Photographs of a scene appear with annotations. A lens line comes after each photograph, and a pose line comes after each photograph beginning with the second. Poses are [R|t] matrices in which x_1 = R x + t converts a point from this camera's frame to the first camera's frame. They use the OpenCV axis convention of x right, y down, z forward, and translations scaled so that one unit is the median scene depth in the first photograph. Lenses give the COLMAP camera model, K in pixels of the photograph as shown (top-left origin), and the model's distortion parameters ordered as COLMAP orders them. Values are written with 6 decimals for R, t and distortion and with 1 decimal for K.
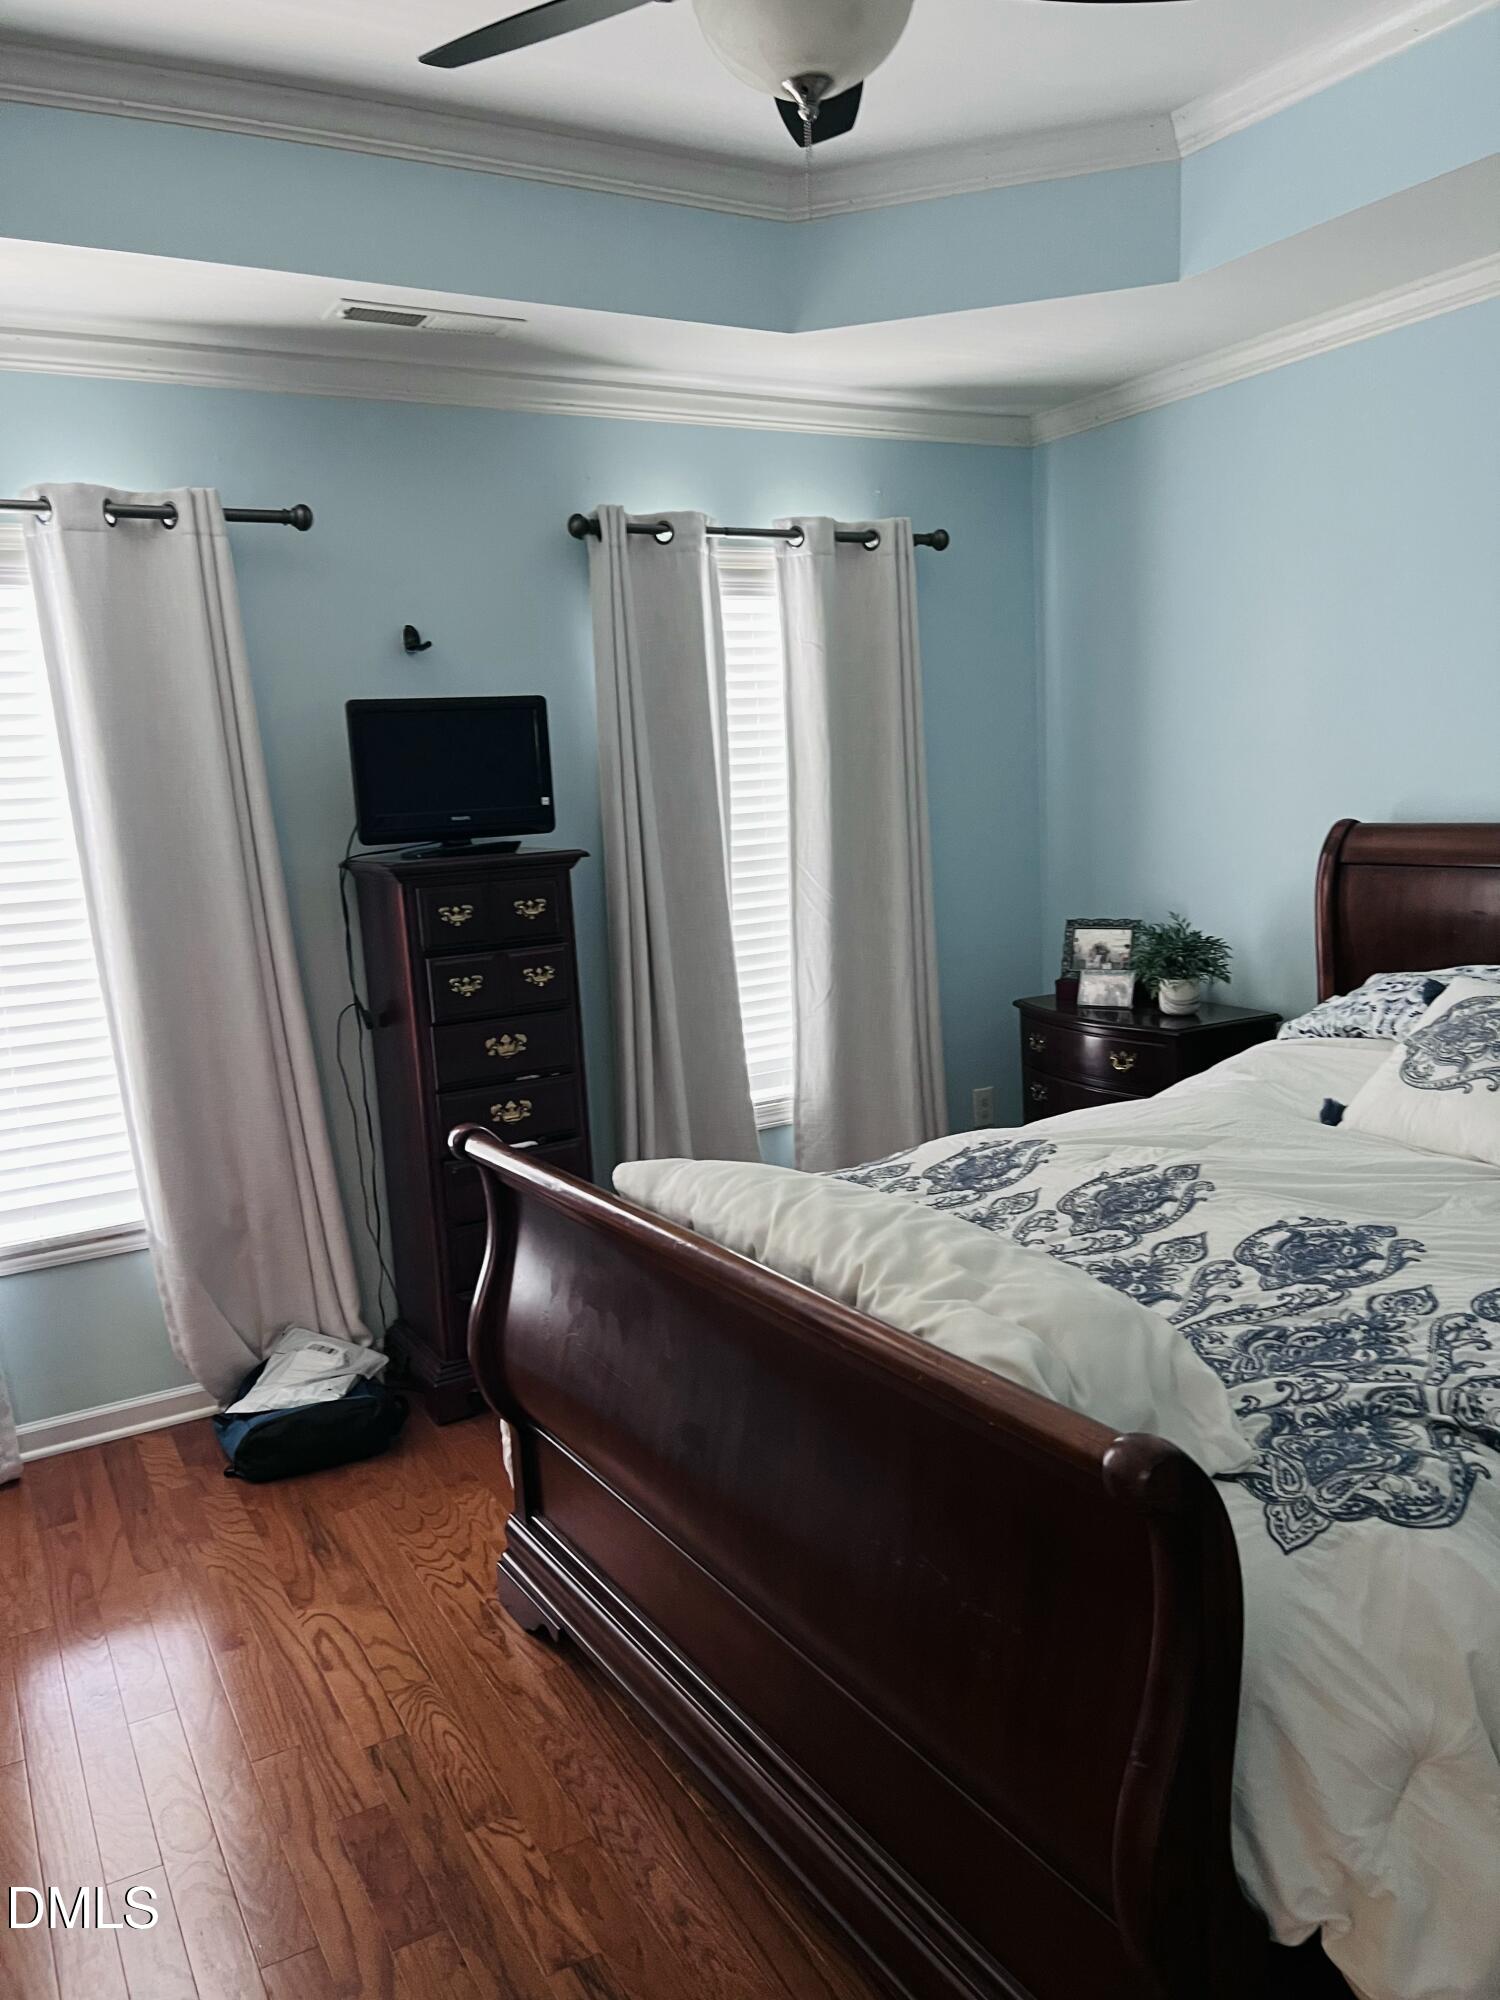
lens RADIAL K [[1507.1, 0, 738.8], [0, 1507.1, 1015.9], [0, 0, 1]] dist [0.064303, -0.072055]
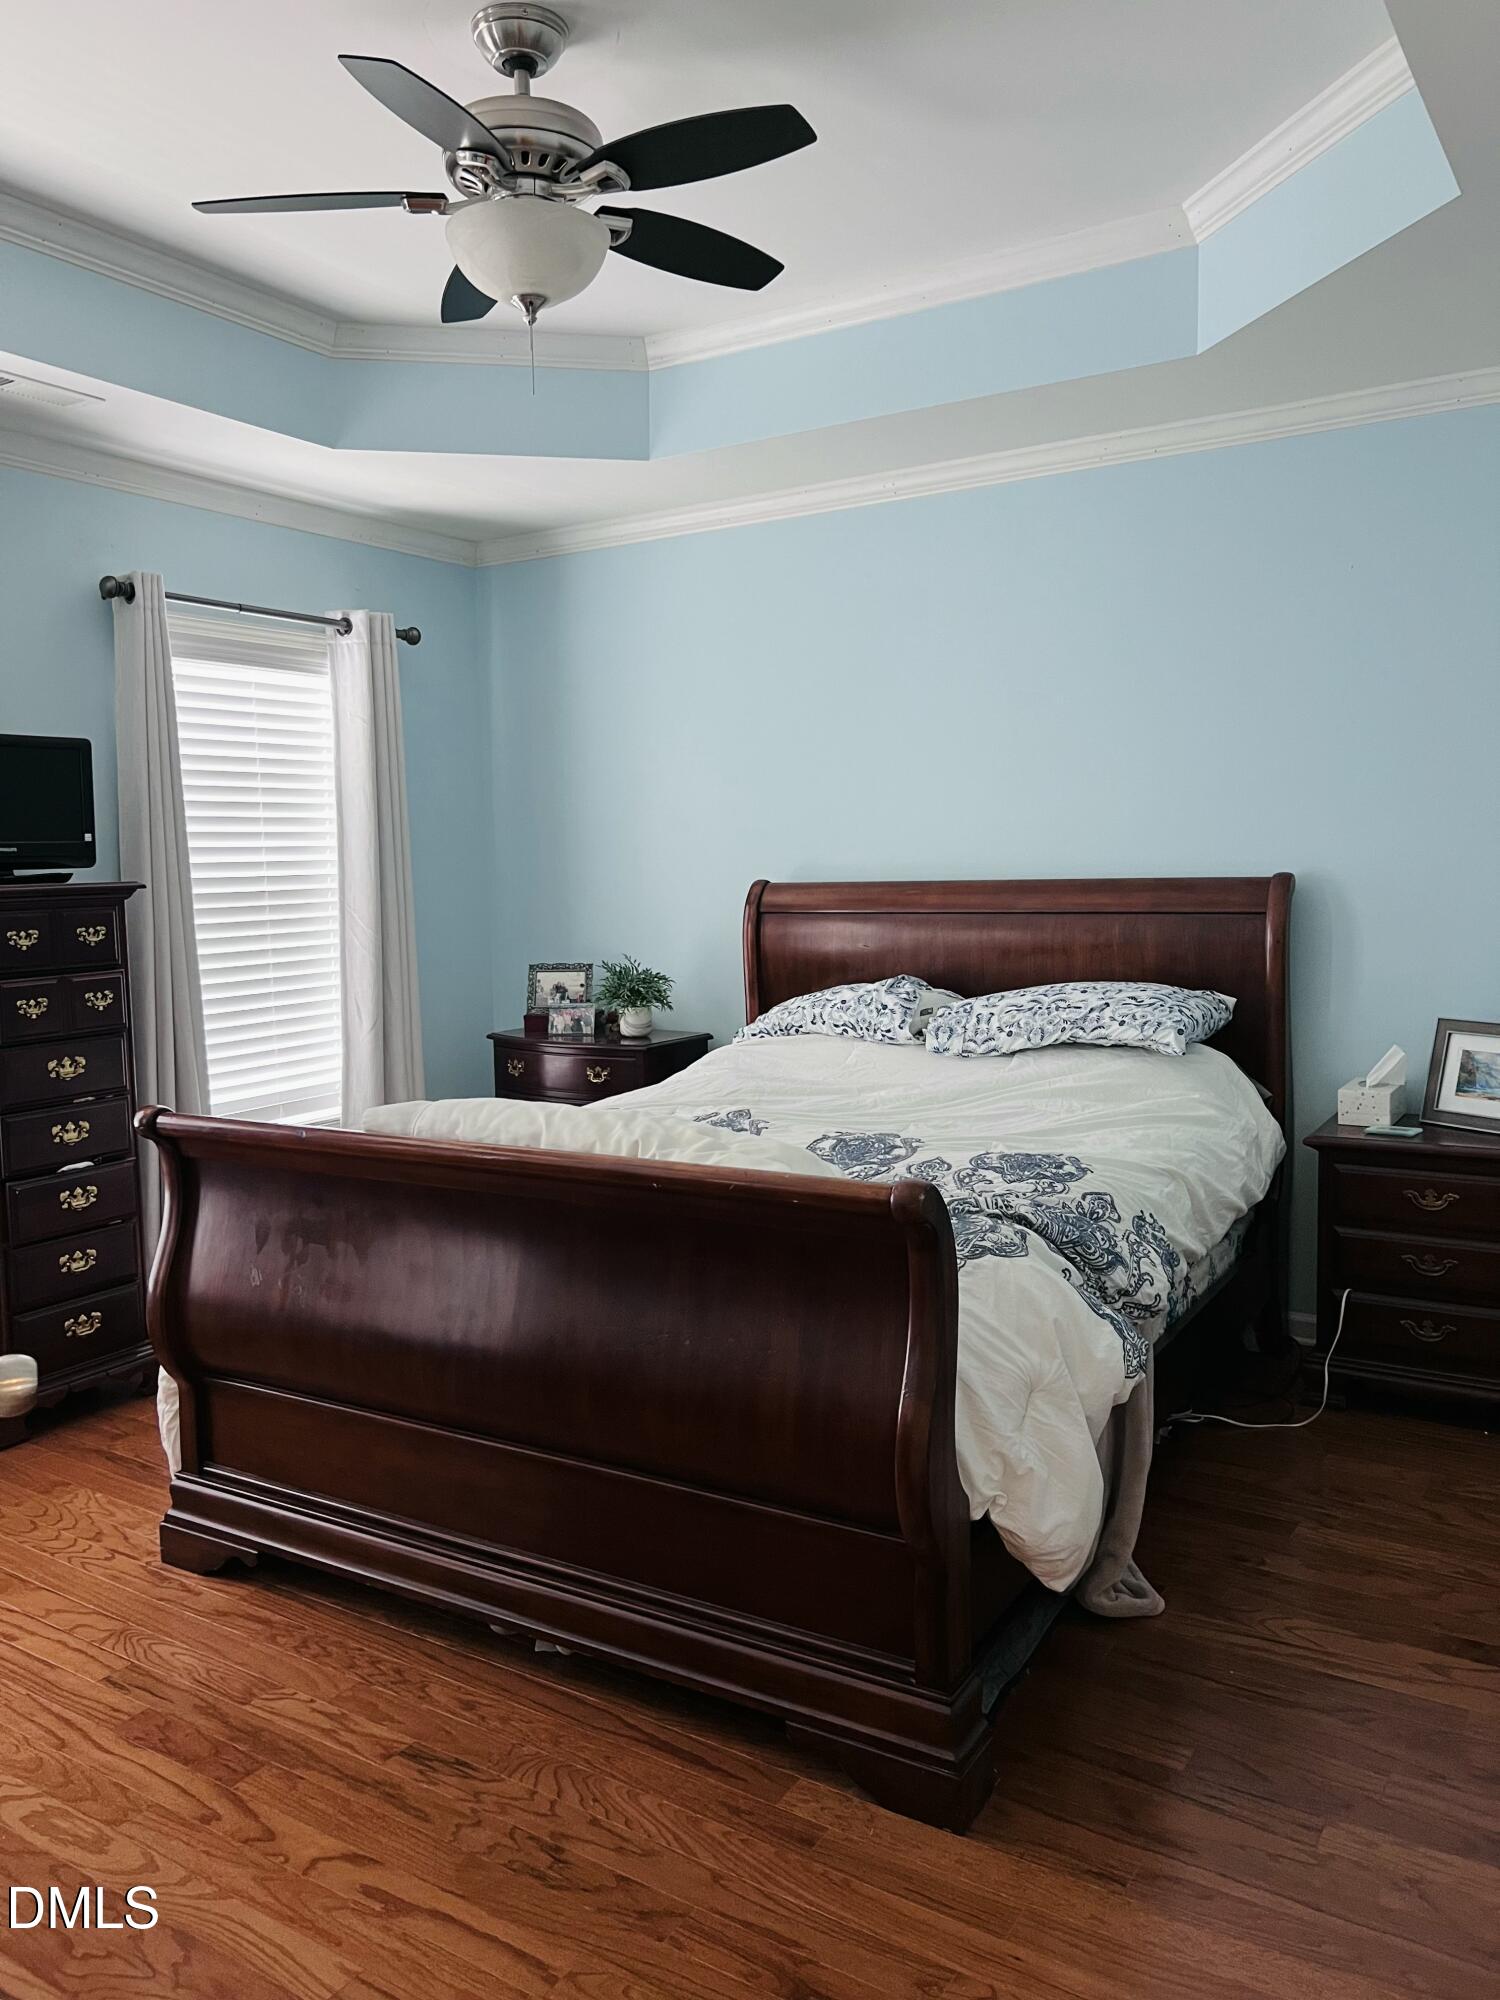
lens RADIAL K [[1507.1, 0, 711.0], [0, 1507.1, 993.2], [0, 0, 1]] dist [0.064303, -0.072055]
pose [[0.891245, -0.003644, 0.453509, -0.232705], [0.043408, 0.996062, -0.077305, 0.068250], [-0.451441, 0.088584, 0.887893, -0.125743]]
